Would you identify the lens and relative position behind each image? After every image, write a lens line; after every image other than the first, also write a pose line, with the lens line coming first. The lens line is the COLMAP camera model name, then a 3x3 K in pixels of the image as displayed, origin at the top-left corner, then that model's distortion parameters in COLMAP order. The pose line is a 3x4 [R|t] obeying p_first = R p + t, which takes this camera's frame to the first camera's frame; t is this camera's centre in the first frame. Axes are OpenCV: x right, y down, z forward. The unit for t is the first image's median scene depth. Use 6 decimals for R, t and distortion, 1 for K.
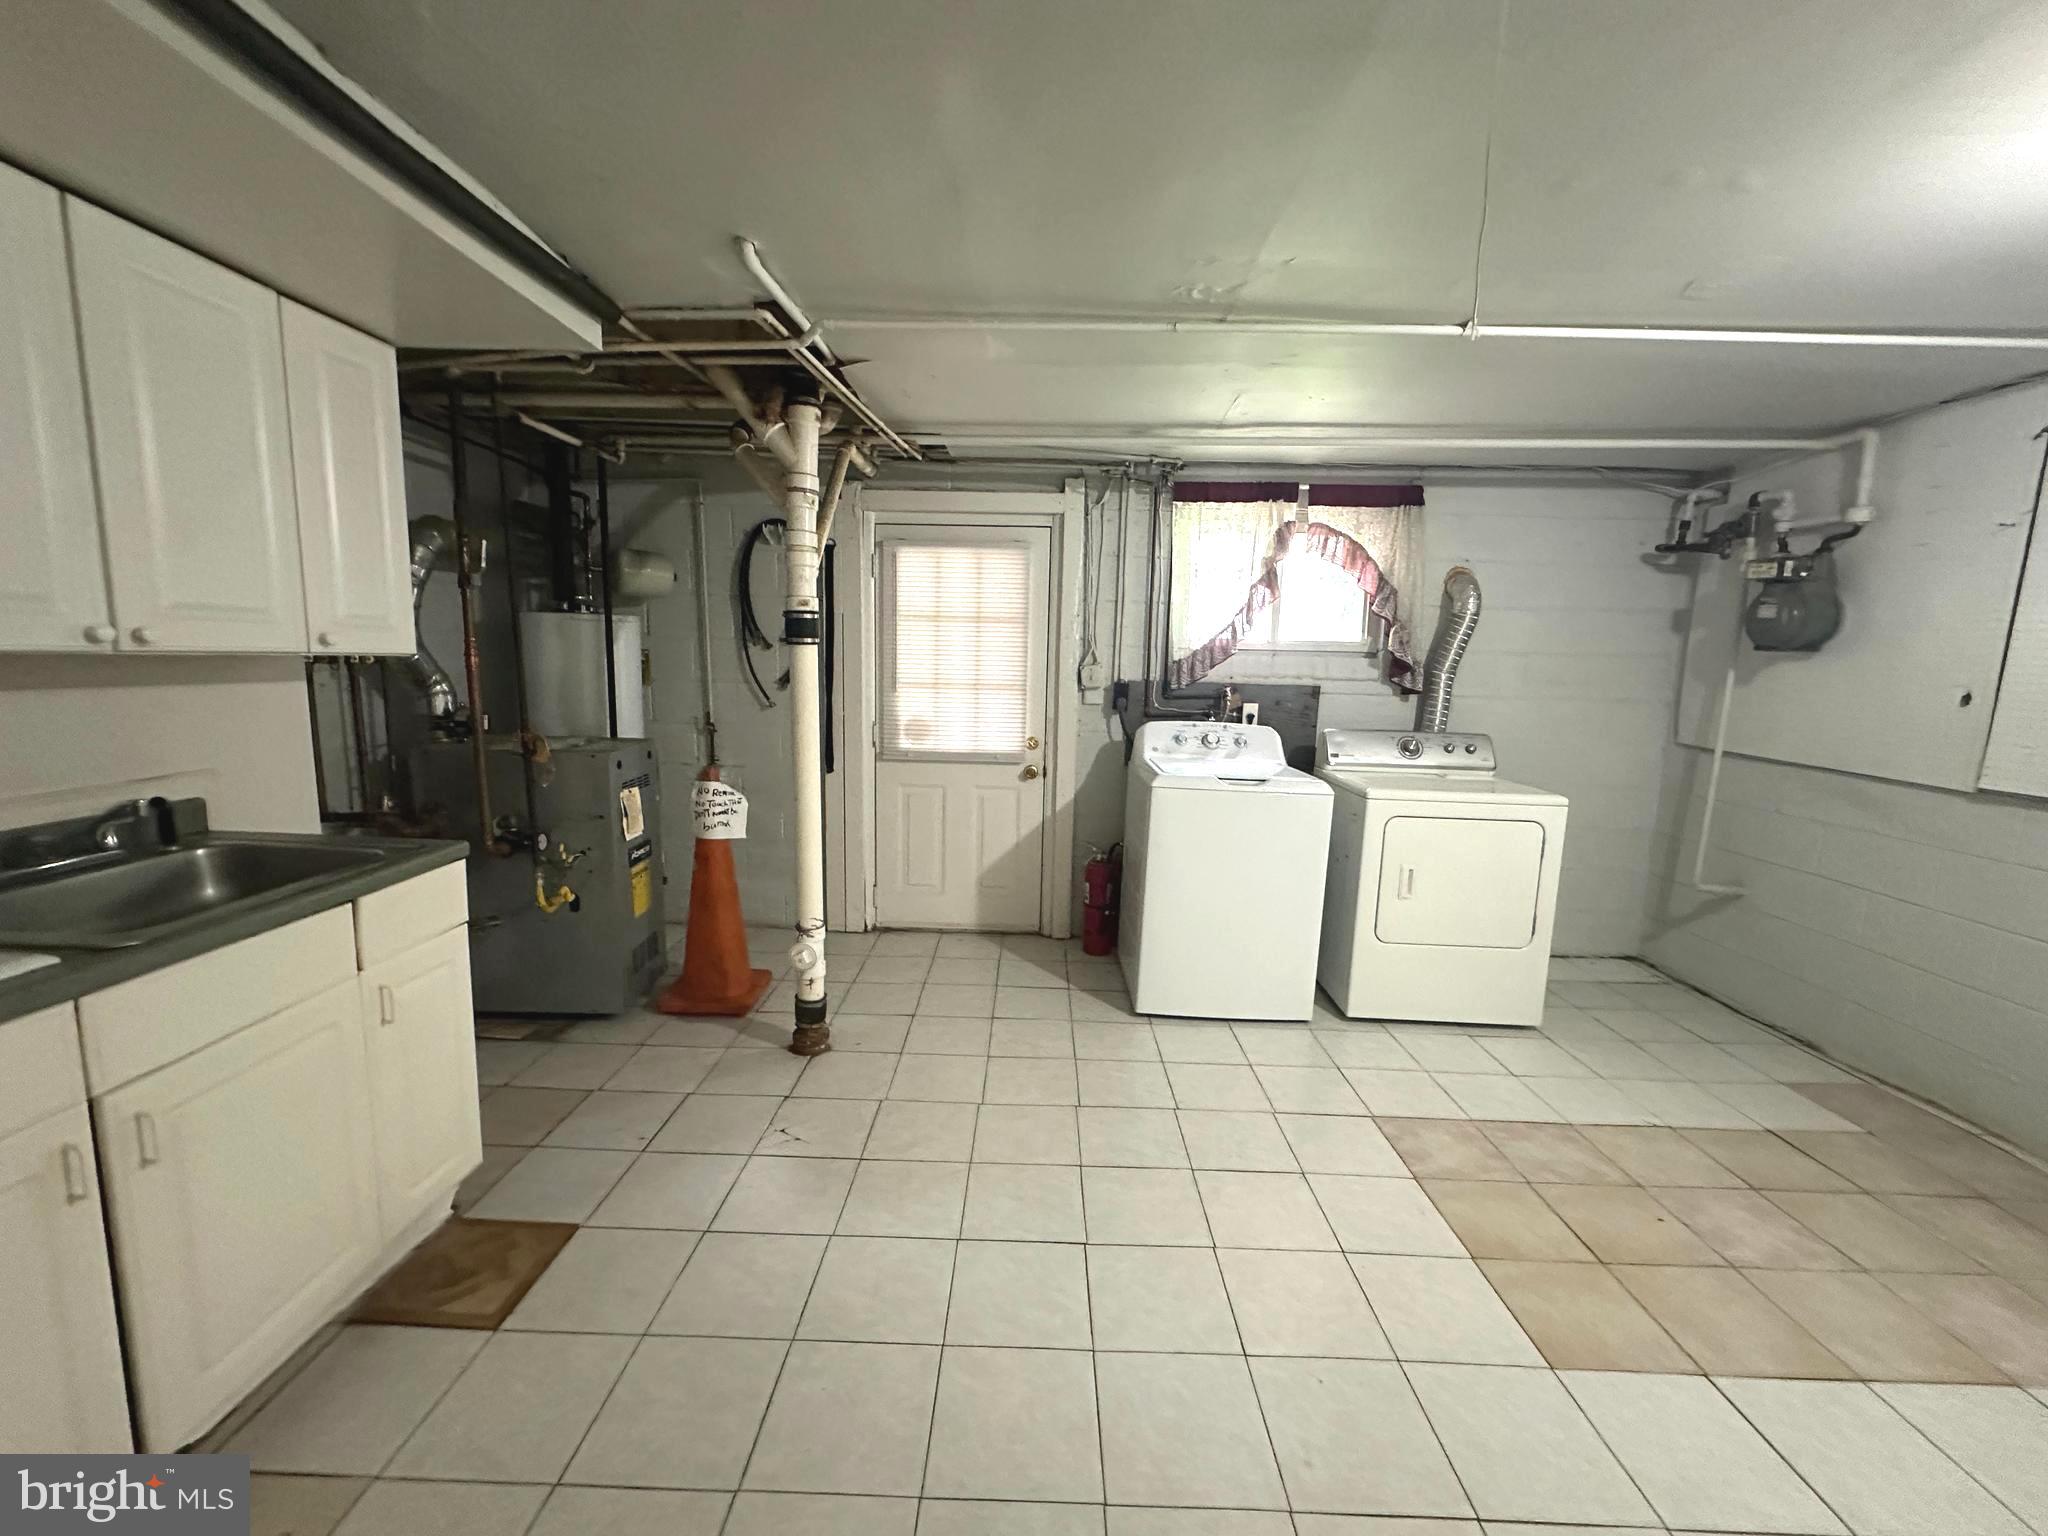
lens RADIAL K [[816.2, 0, 1023.6], [0, 816.2, 768.0], [0, 0, 1]] dist [-0.003910, 0.001183]
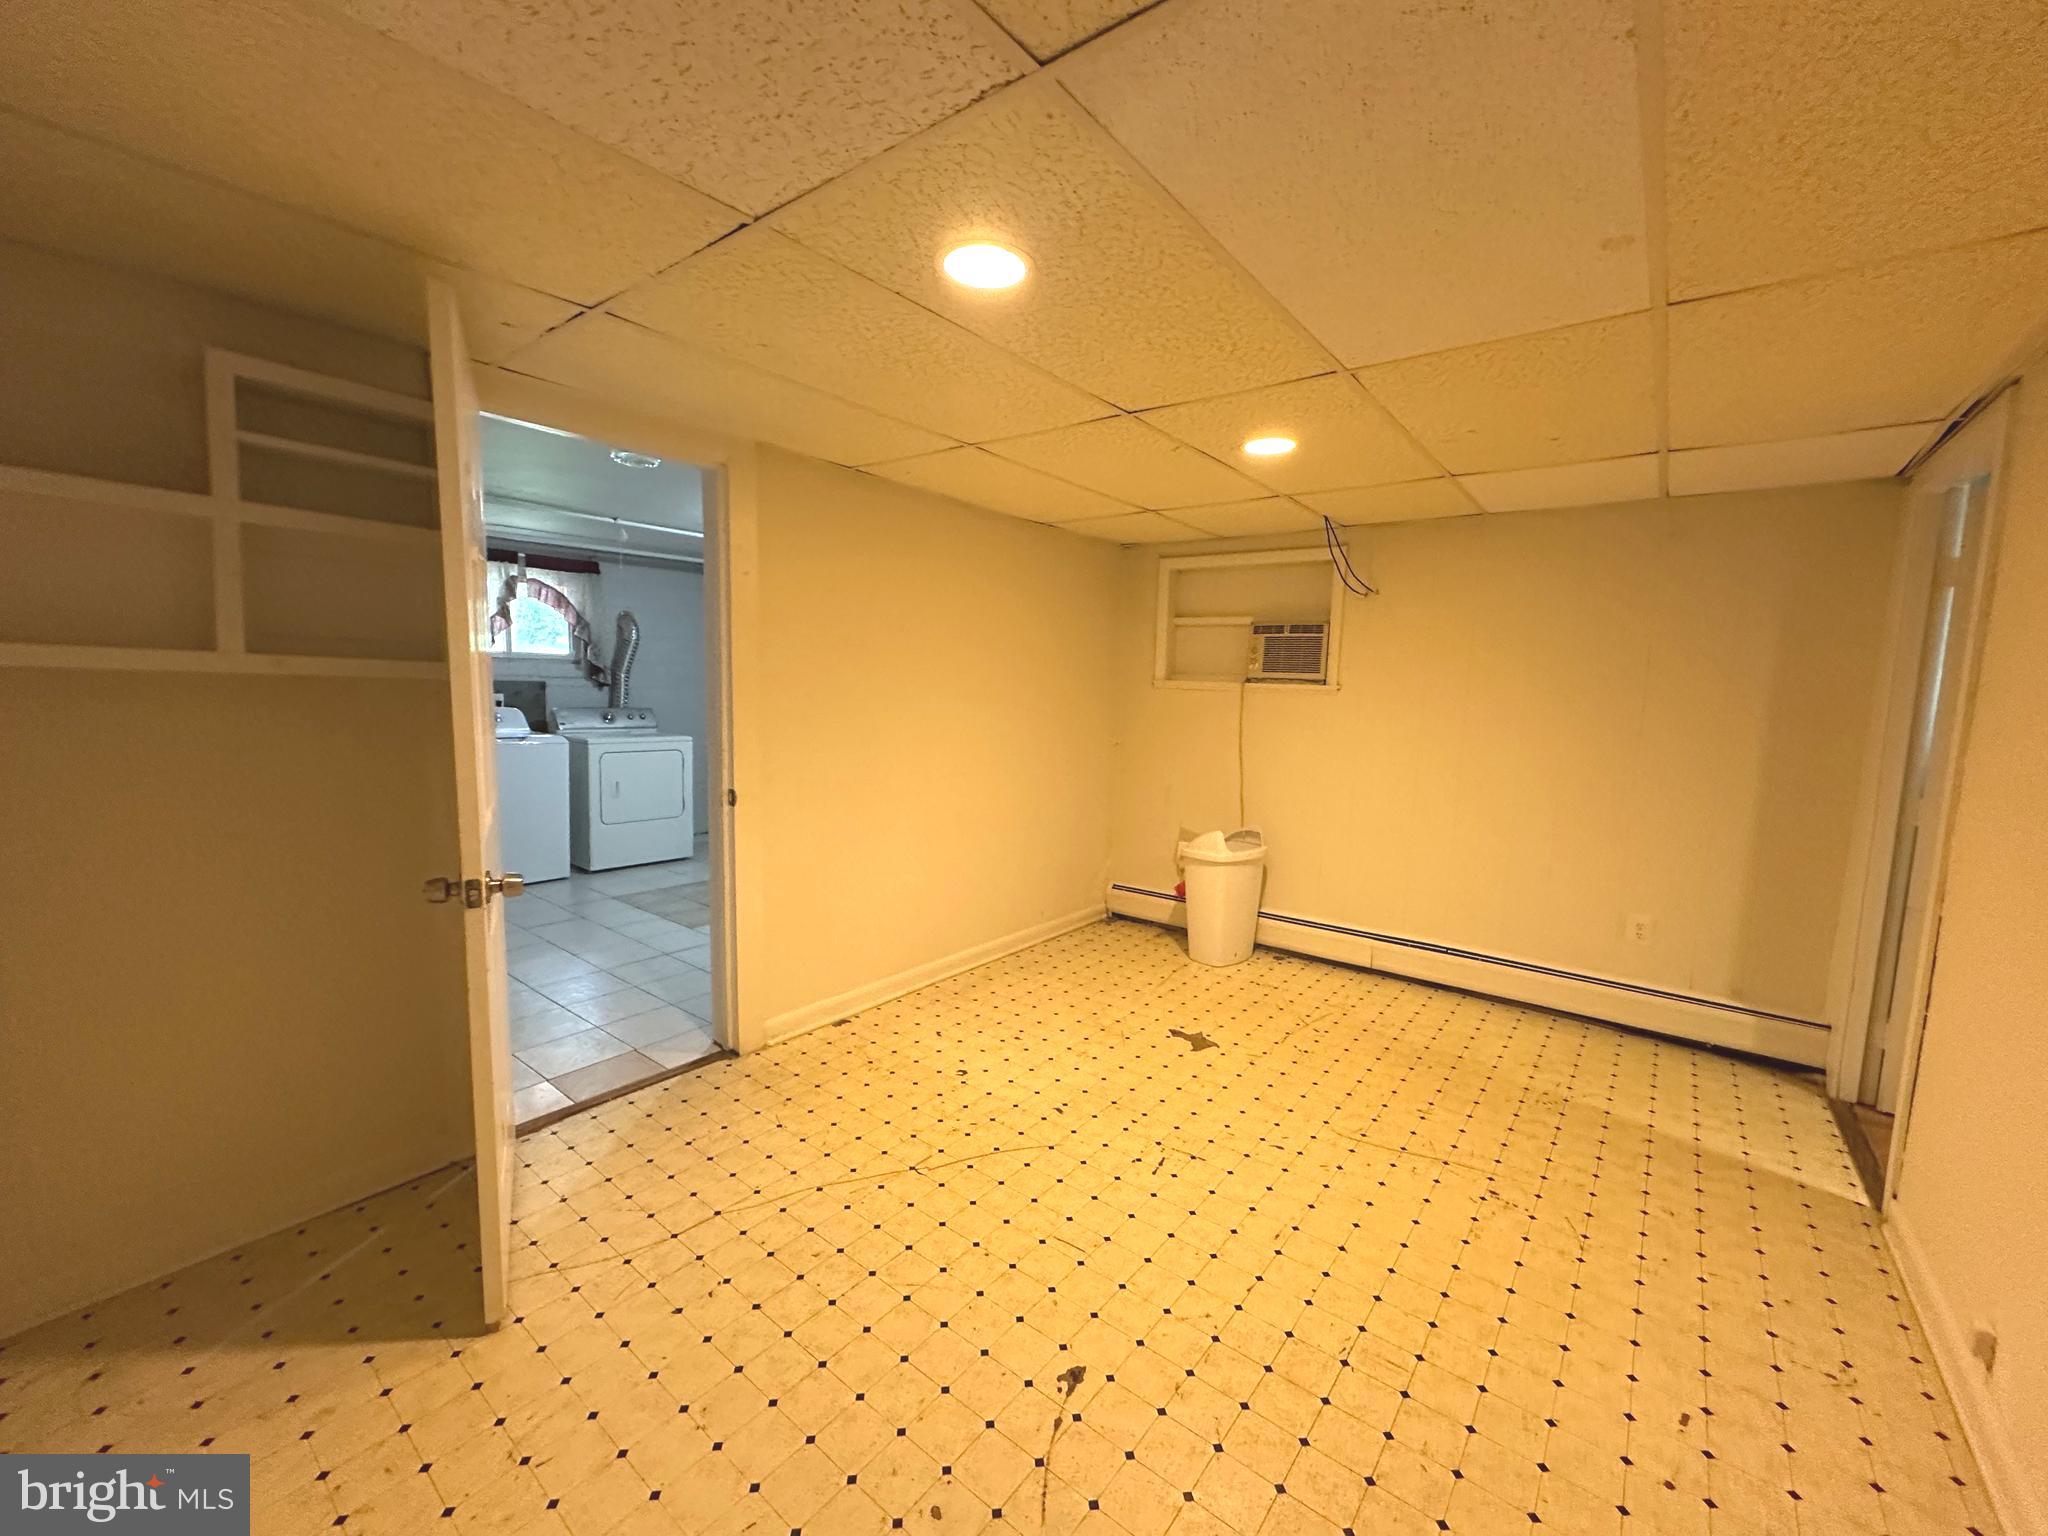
lens RADIAL K [[816.2, 0, 1029.0], [0, 816.2, 767.0], [0, 0, 1]] dist [-0.003910, 0.001183]
pose [[0.596114, -0.089312, 0.797917, -0.364598], [0.091223, 0.994893, 0.043208, 0.083652], [-0.797701, 0.047032, 0.601216, -0.710321]]
